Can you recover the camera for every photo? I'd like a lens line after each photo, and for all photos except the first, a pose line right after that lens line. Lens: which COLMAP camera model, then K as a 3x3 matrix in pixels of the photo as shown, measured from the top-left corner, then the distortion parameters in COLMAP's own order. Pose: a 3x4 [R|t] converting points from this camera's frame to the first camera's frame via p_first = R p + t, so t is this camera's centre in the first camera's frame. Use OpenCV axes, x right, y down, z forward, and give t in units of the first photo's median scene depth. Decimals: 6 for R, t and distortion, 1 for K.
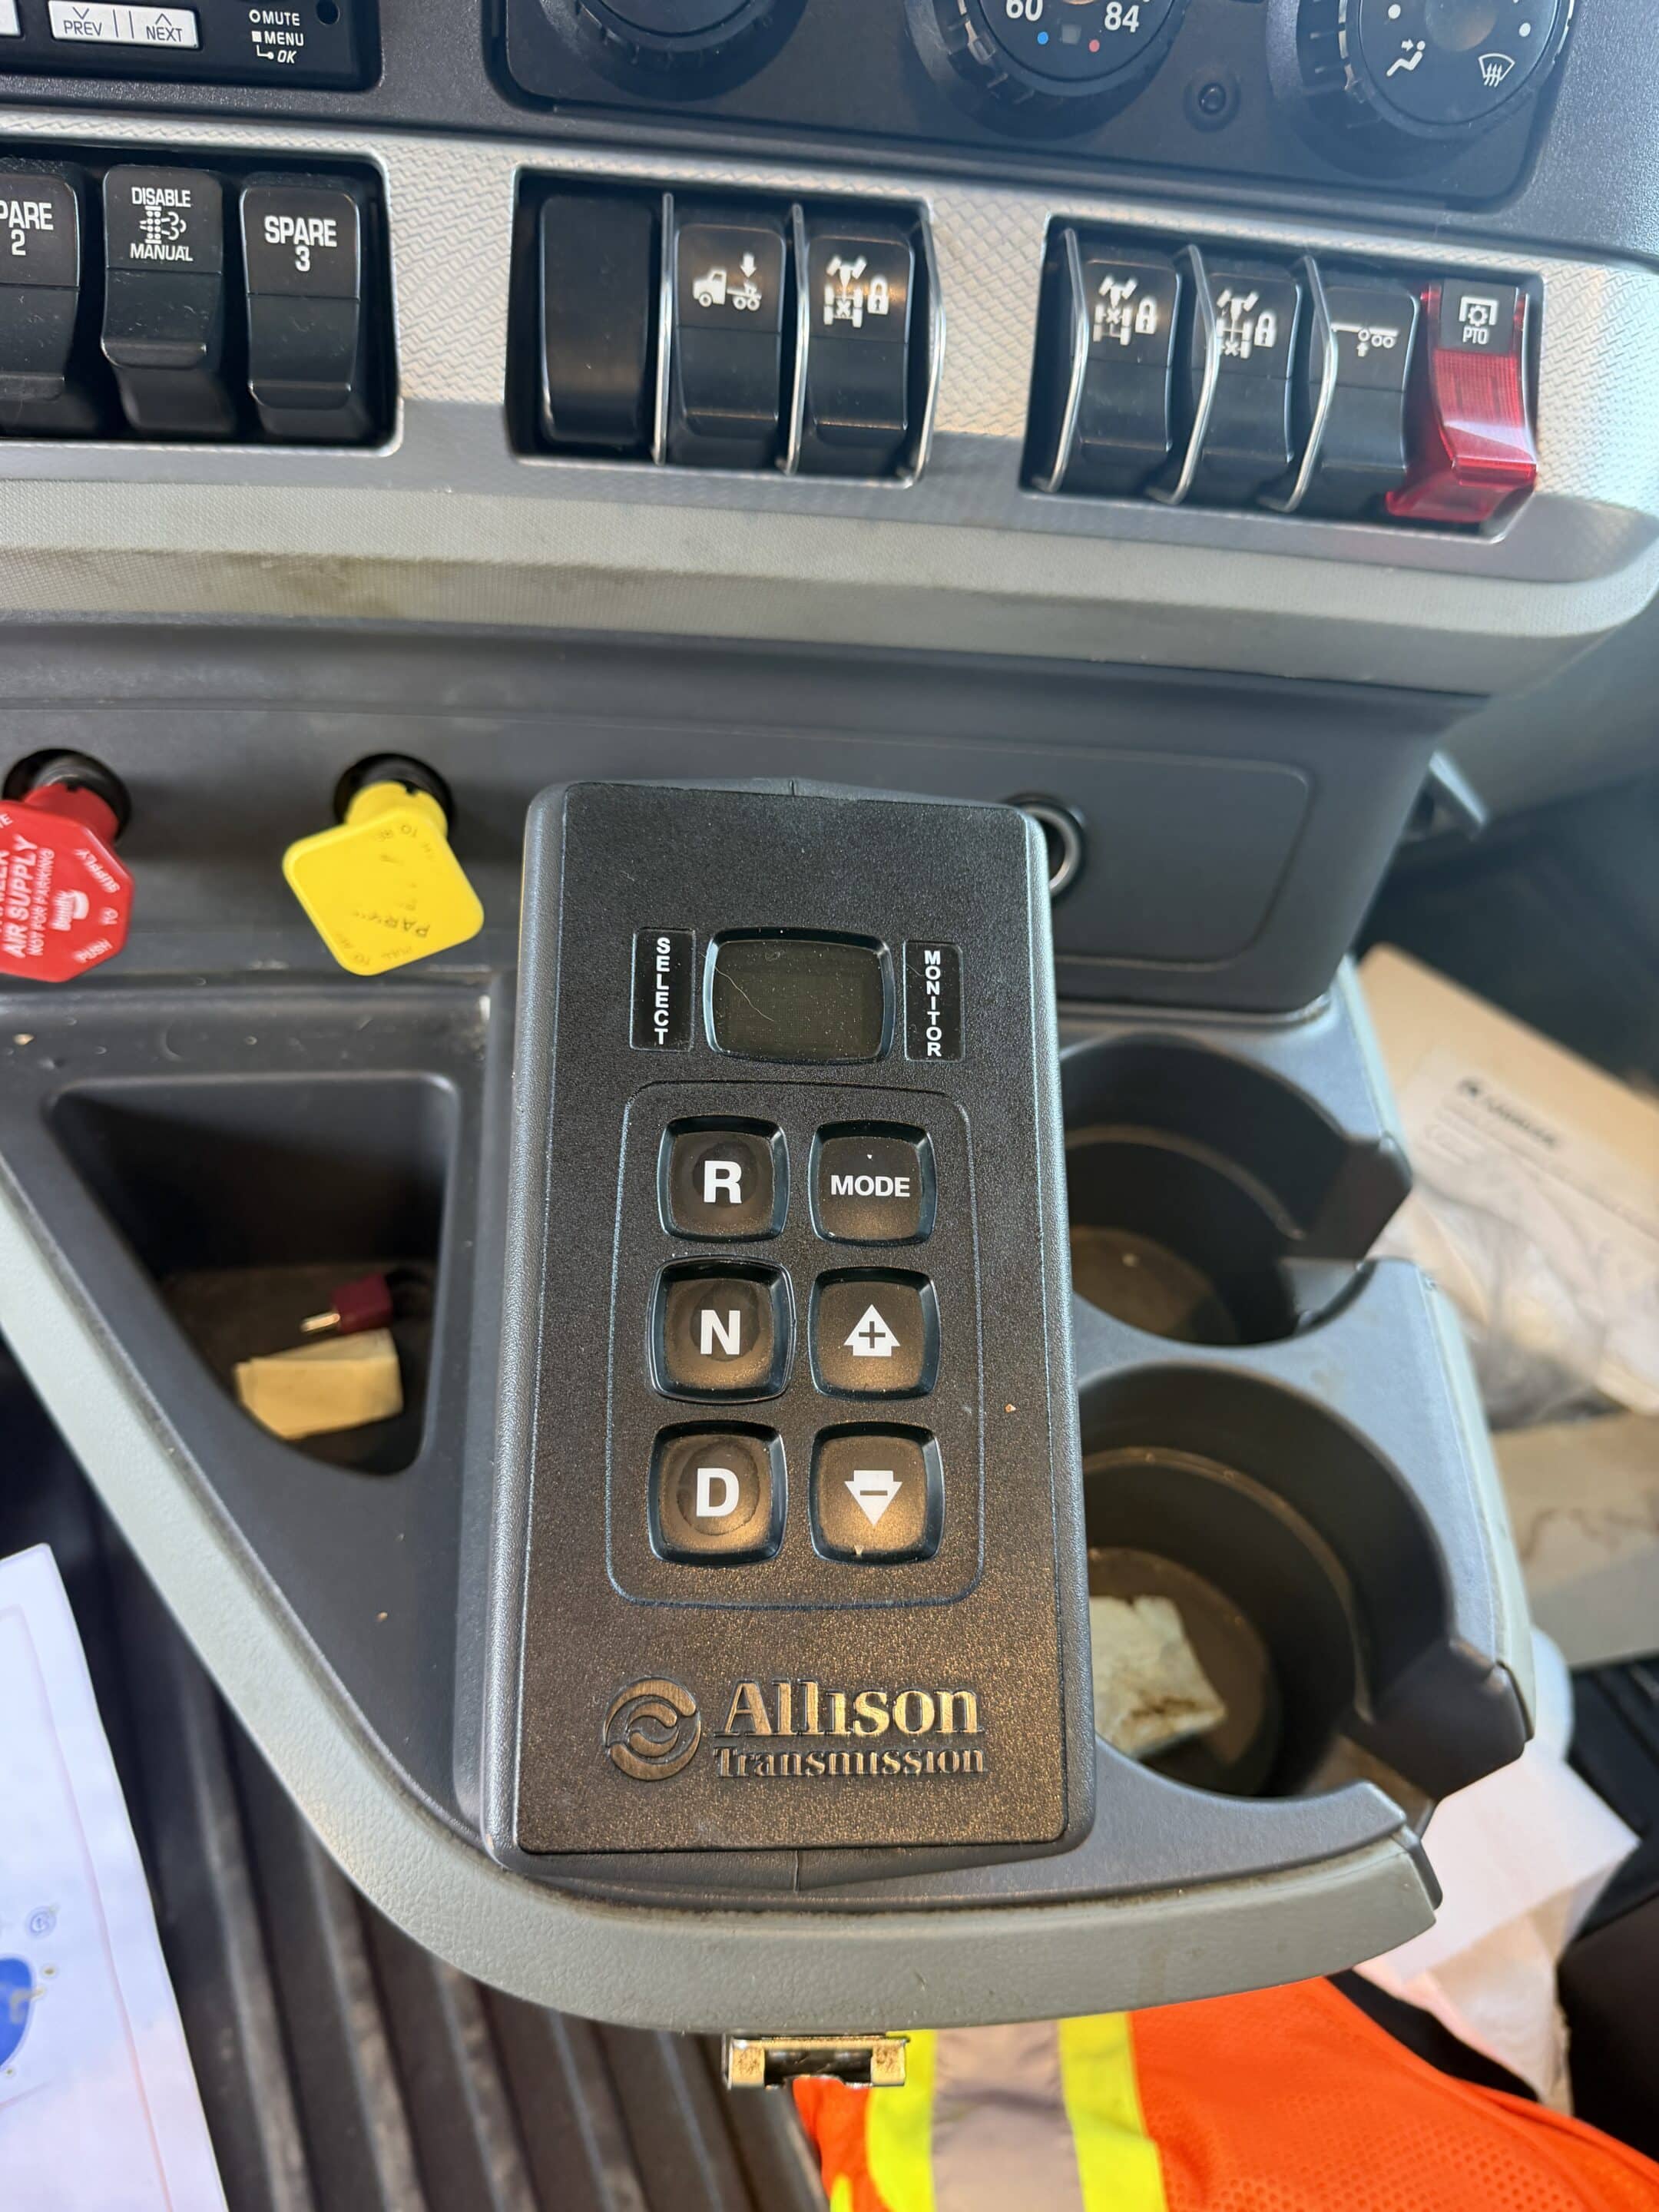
lens RADIAL K [[1557.3, 0, 837.5], [0, 1557.3, 1095.6], [0, 0, 1]] dist [0.013860, -0.050543]
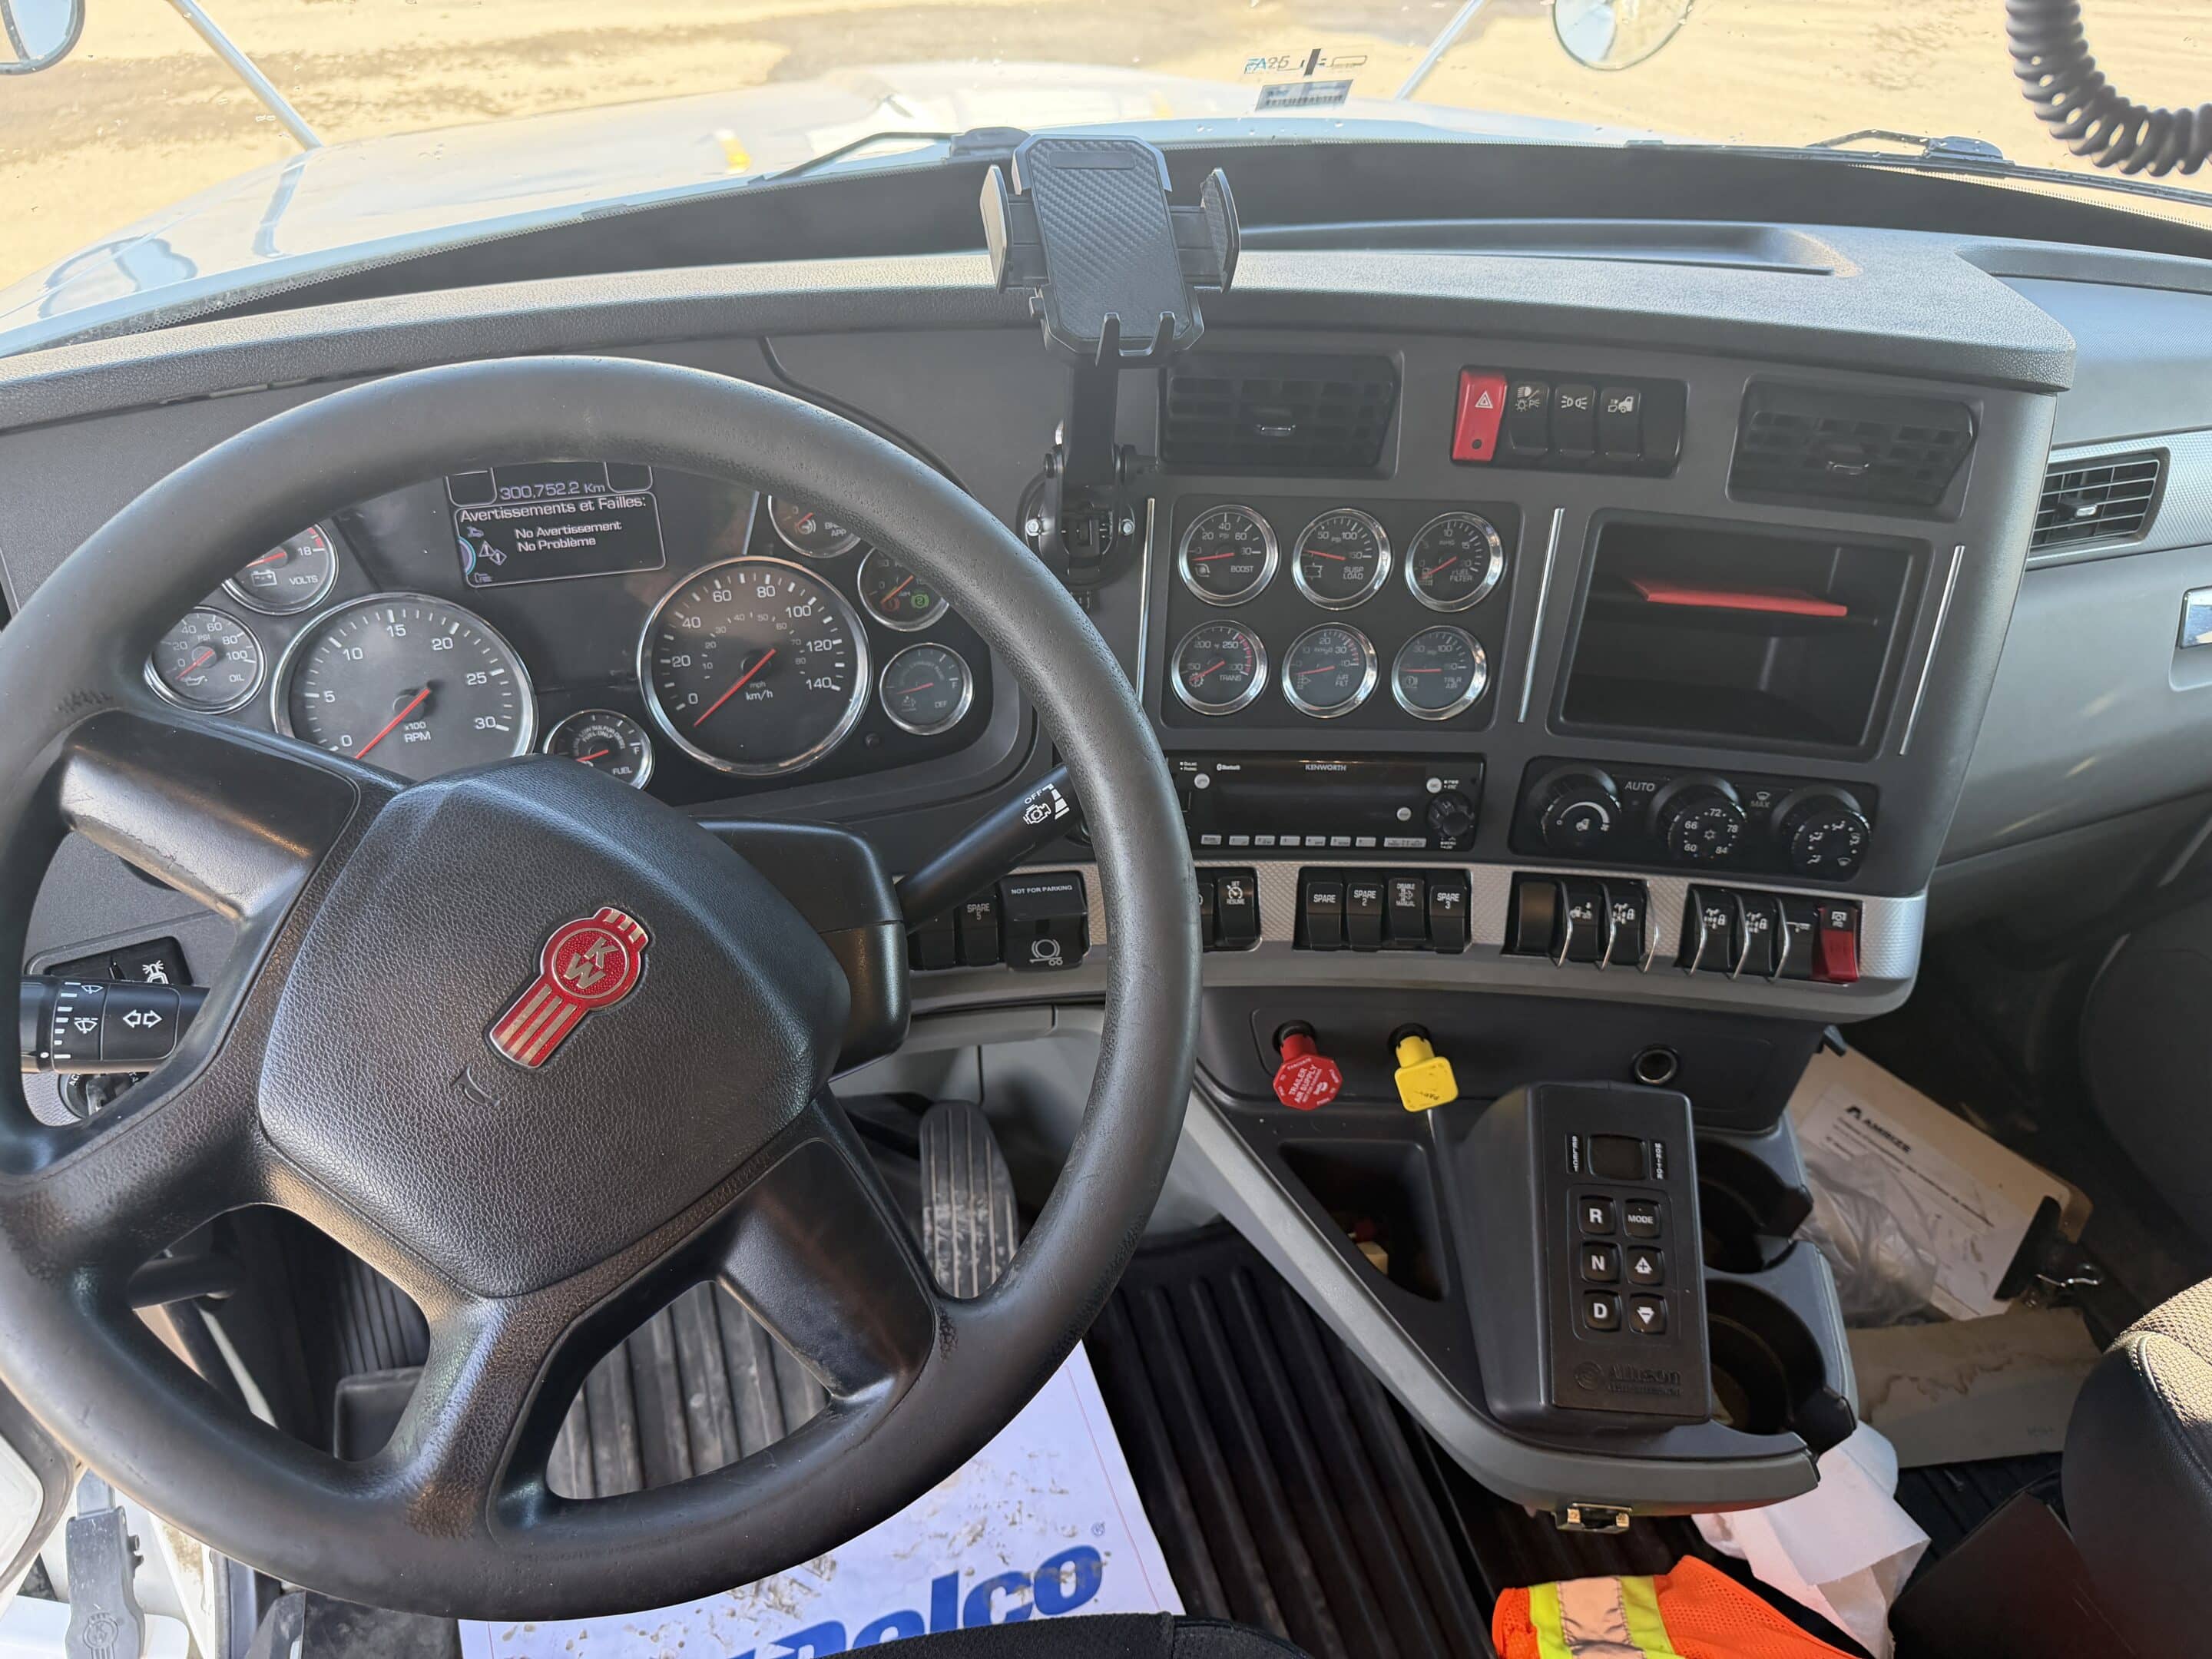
lens RADIAL K [[1557.3, 0, 1087.7], [0, 1557.3, 835.3], [0, 0, 1]] dist [0.013860, -0.050543]
pose [[0.995271, 0.035859, -0.090277, -0.700543], [-0.043438, 0.995565, -0.083450, -0.339938], [0.086884, 0.086976, 0.992414, -1.953449]]
